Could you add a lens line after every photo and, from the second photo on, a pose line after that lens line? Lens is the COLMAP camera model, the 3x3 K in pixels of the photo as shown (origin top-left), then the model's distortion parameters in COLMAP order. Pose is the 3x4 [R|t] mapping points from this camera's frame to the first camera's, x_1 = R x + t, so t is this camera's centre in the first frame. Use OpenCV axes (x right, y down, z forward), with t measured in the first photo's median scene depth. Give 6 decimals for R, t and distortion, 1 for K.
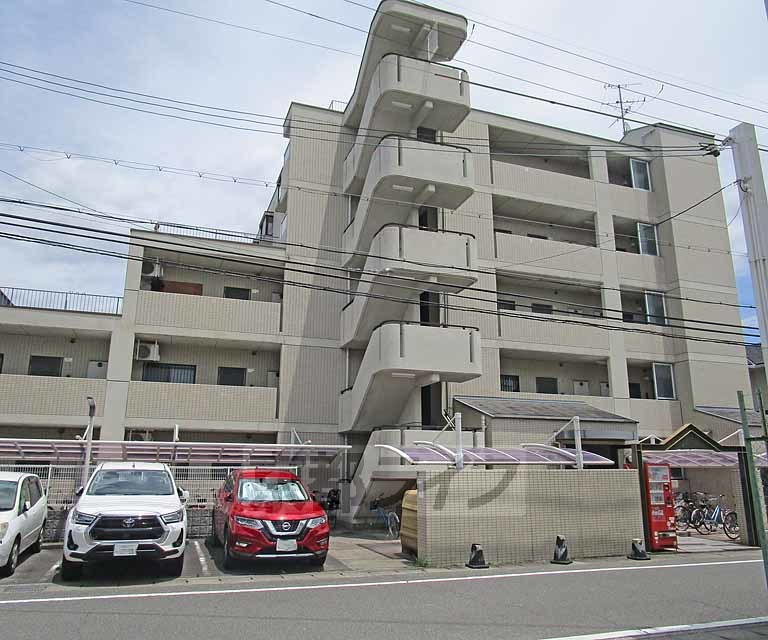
lens RADIAL K [[603.3, 0, 403.2], [0, 603.3, 317.2], [0, 0, 1]] dist [-0.005983, -0.001845]
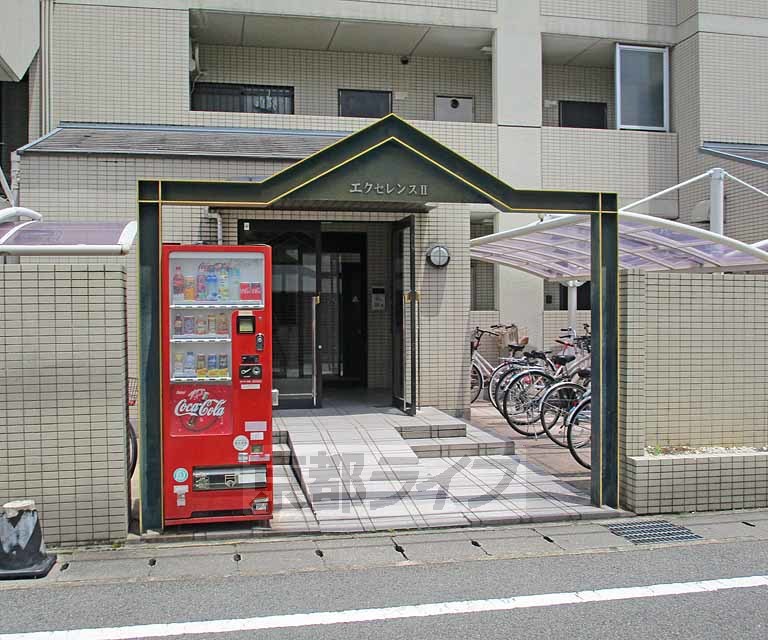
lens RADIAL K [[816.4, 0, 384.0], [0, 816.4, 320.0], [0, 0, 1]] dist [-0.061622, -0.003659]
pose [[0.987821, -0.009433, -0.155306, 0.565086], [0.049505, 0.965343, 0.256245, 0.182291], [0.147507, -0.260812, 0.954054, 0.633199]]
